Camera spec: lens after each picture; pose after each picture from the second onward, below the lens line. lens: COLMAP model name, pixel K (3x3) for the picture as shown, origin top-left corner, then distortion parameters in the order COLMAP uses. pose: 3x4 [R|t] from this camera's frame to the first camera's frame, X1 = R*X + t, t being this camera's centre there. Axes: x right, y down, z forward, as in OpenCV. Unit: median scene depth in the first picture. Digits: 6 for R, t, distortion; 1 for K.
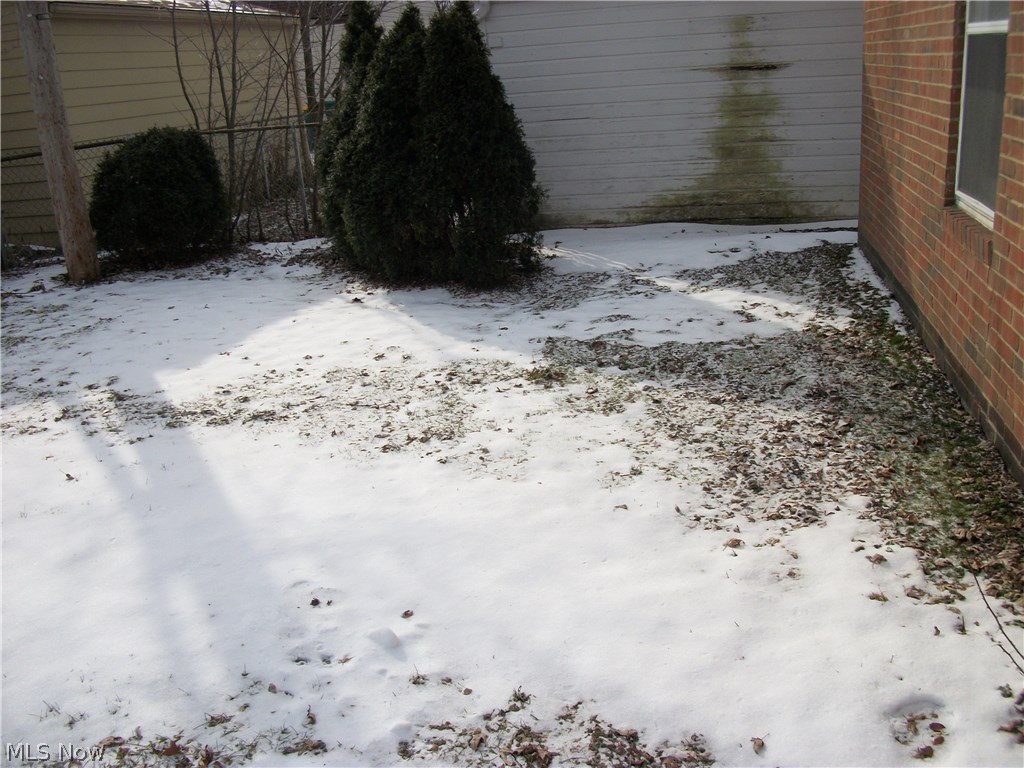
lens RADIAL K [[960.3, 0, 511.0], [0, 960.3, 384.6], [0, 0, 1]] dist [-0.103545, 0.000000]
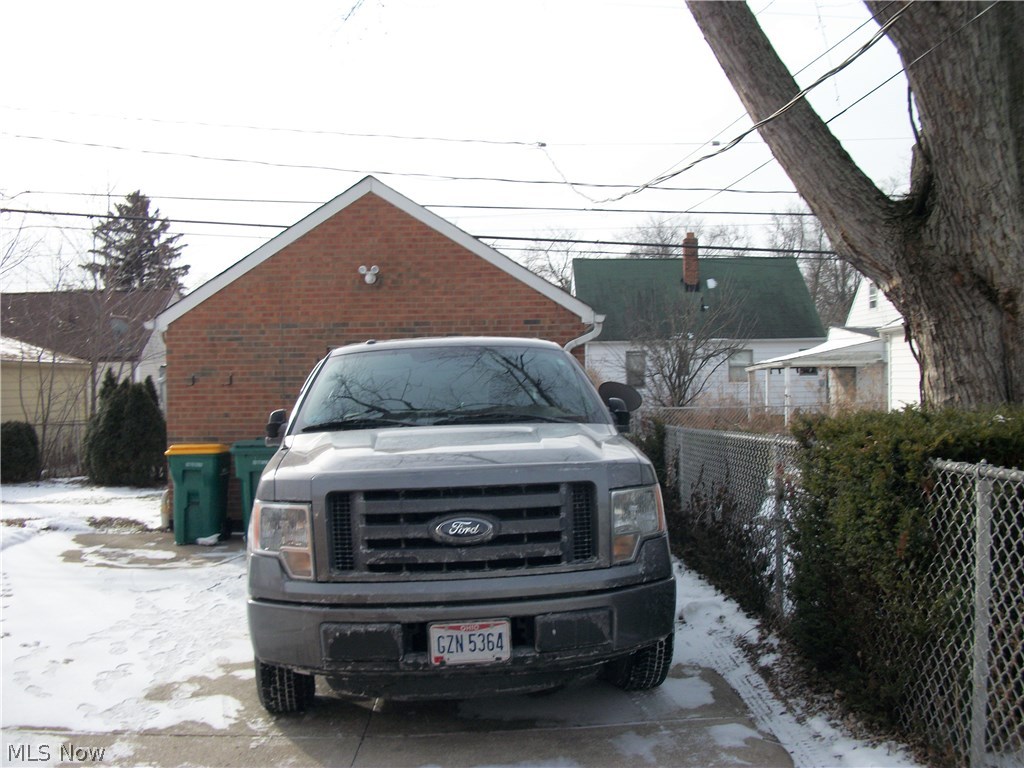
lens RADIAL K [[960.3, 0, 512.0], [0, 960.3, 385.2], [0, 0, 1]] dist [-0.103545, 0.000000]
pose [[0.980615, 0.041545, 0.191489, 0.331924], [0.022419, 0.947058, -0.320280, 0.353091], [-0.194657, 0.318364, 0.927768, -1.210849]]
